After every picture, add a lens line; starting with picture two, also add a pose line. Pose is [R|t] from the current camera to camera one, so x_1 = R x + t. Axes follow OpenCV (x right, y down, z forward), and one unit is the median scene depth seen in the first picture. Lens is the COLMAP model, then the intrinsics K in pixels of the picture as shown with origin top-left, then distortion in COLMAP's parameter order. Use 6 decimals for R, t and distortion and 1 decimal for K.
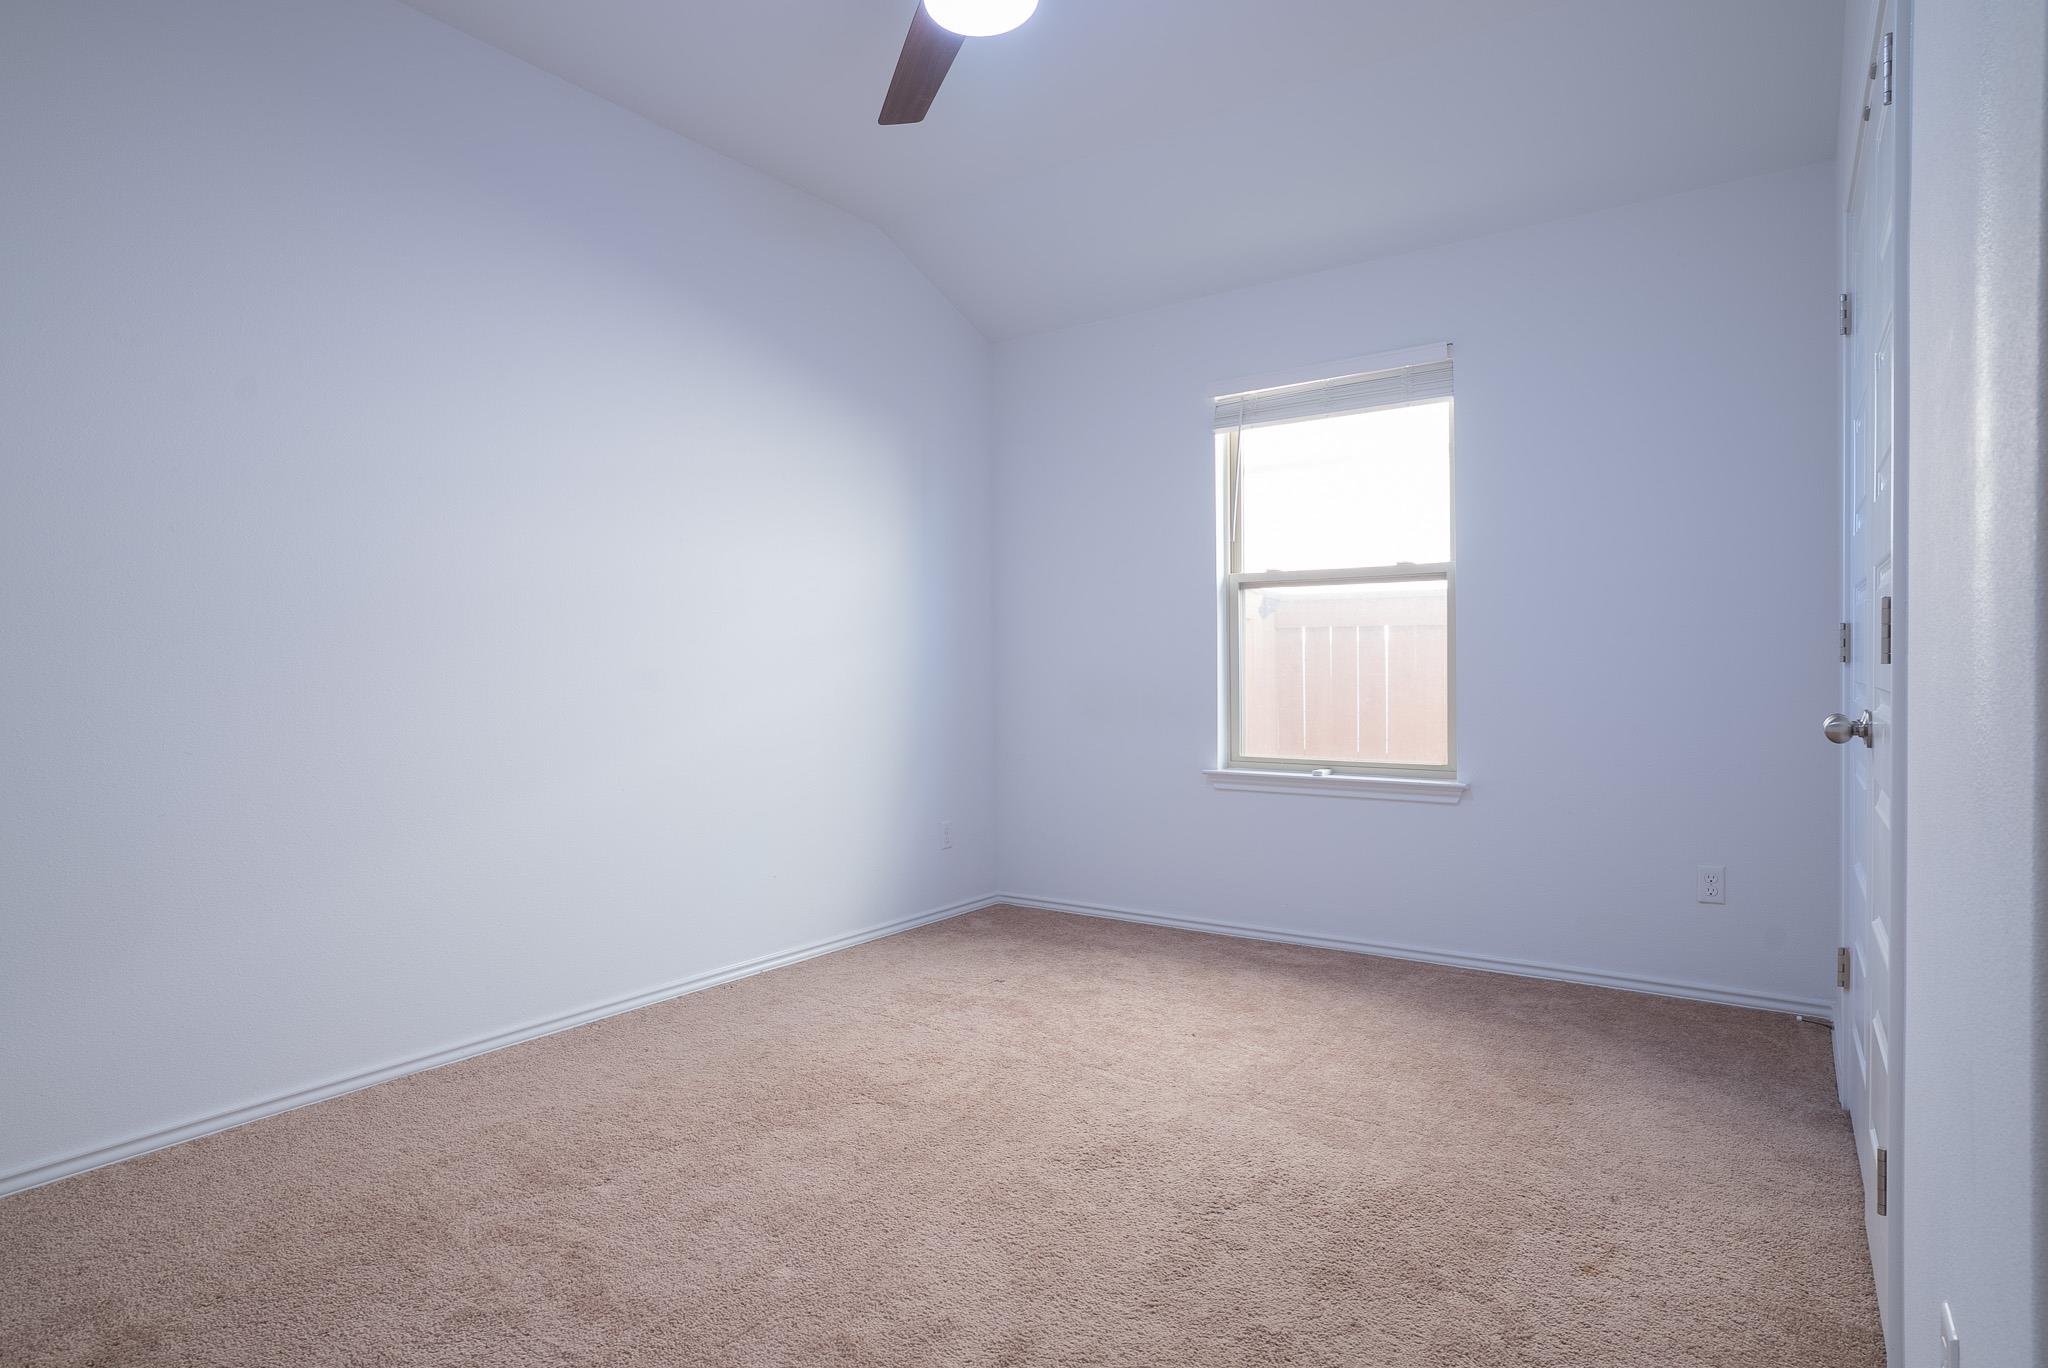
lens RADIAL K [[1088.7, 0, 1015.7], [0, 1088.7, 681.8], [0, 0, 1]] dist [-0.051998, 0.026186]
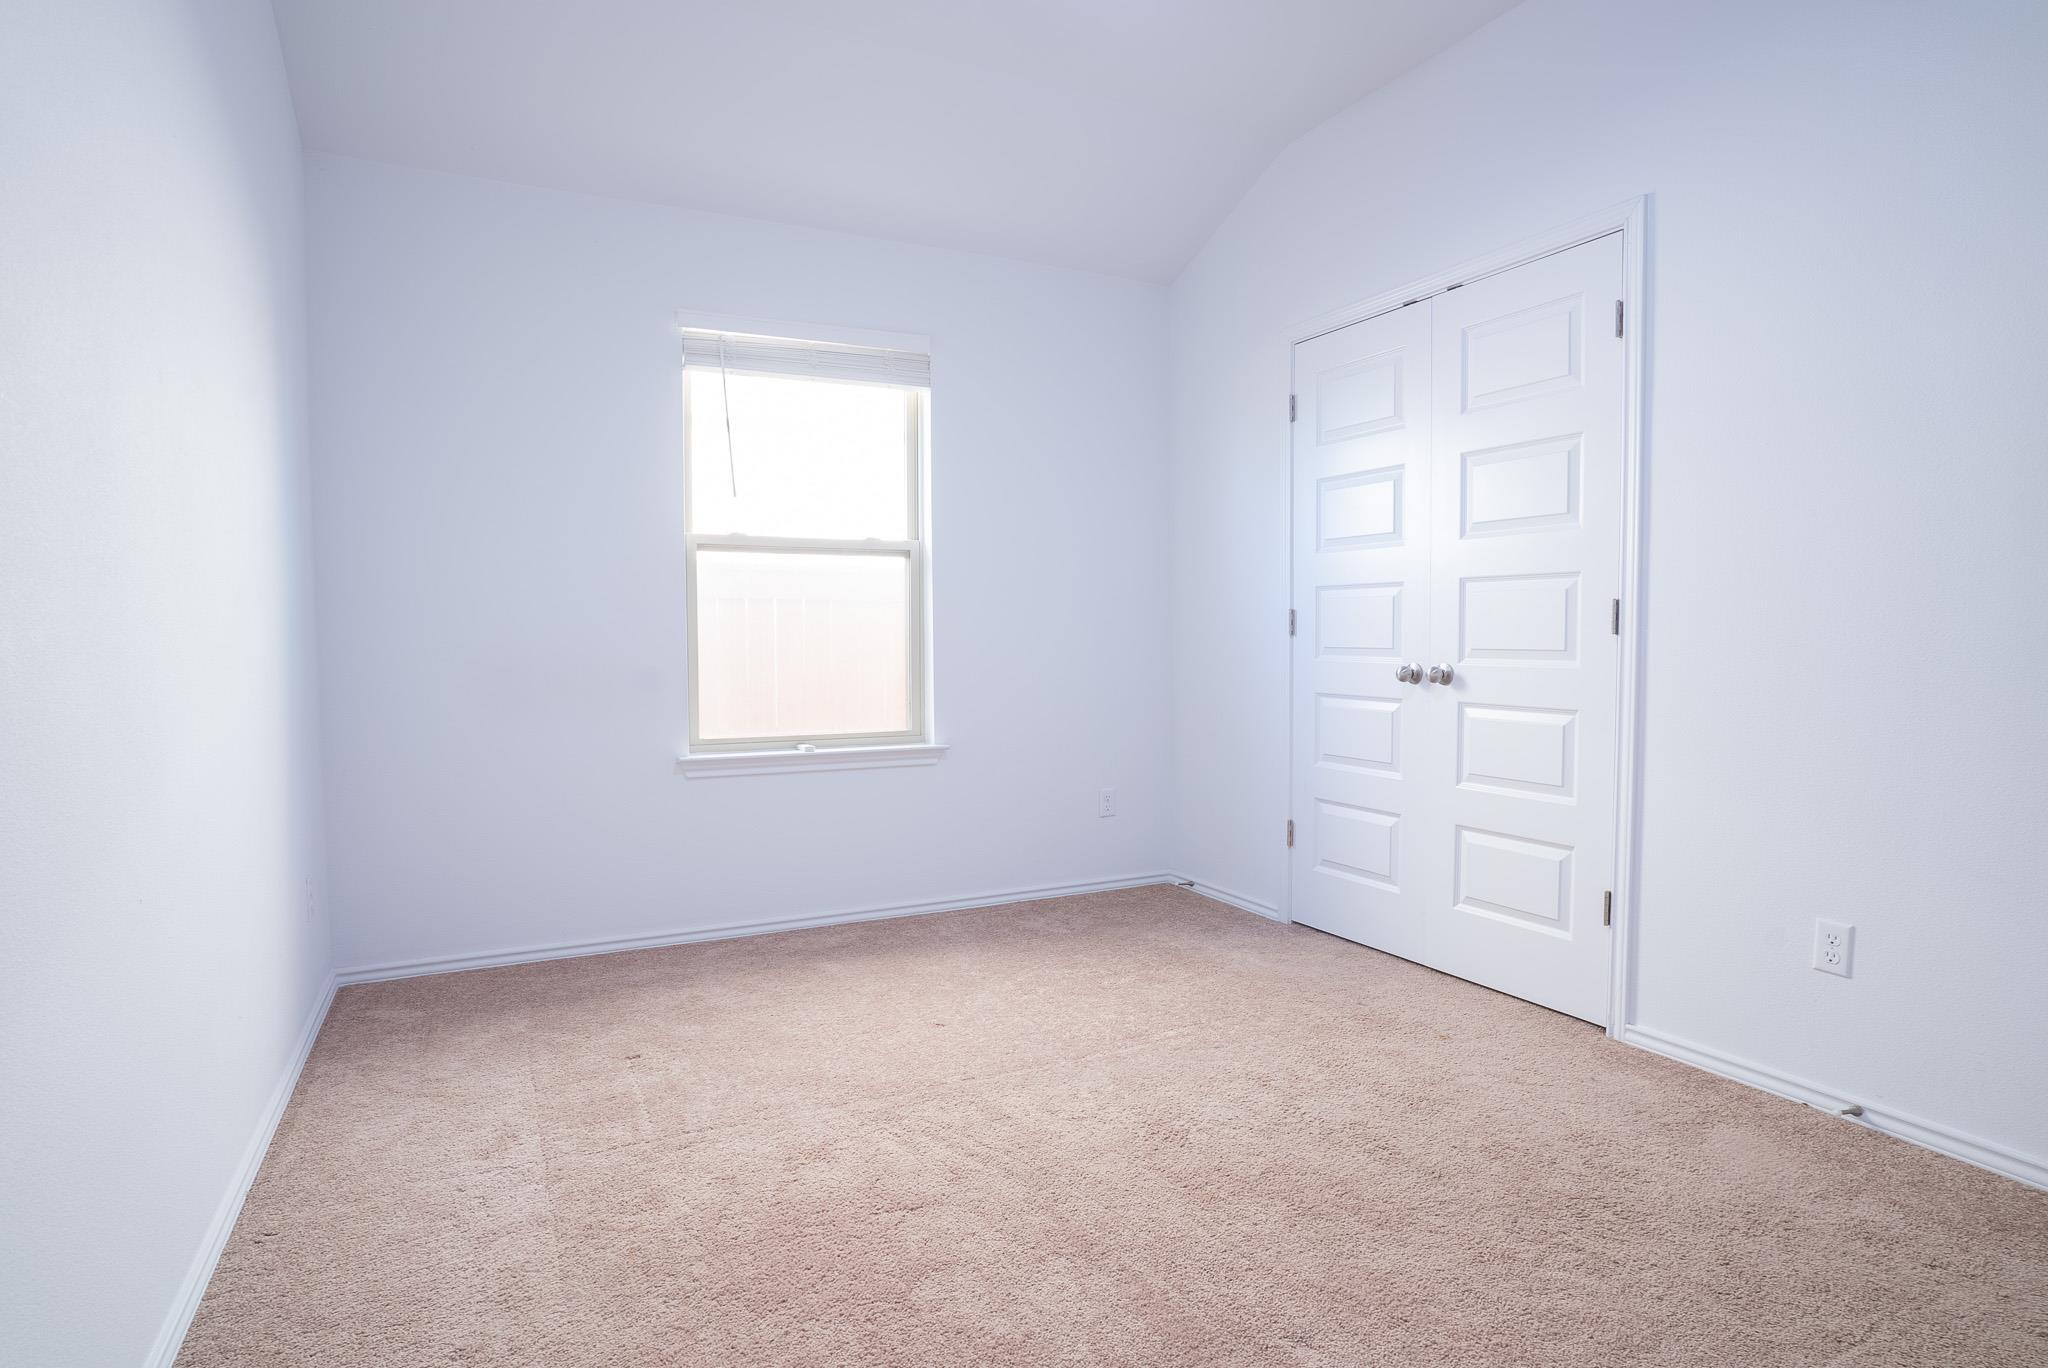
lens RADIAL K [[1088.7, 0, 1018.0], [0, 1088.7, 677.7], [0, 0, 1]] dist [-0.051998, 0.026186]
pose [[0.459169, -0.023133, 0.888048, -0.511755], [0.011332, 0.999732, 0.020183, 0.003754], [-0.888276, 0.000796, 0.459308, 0.402487]]
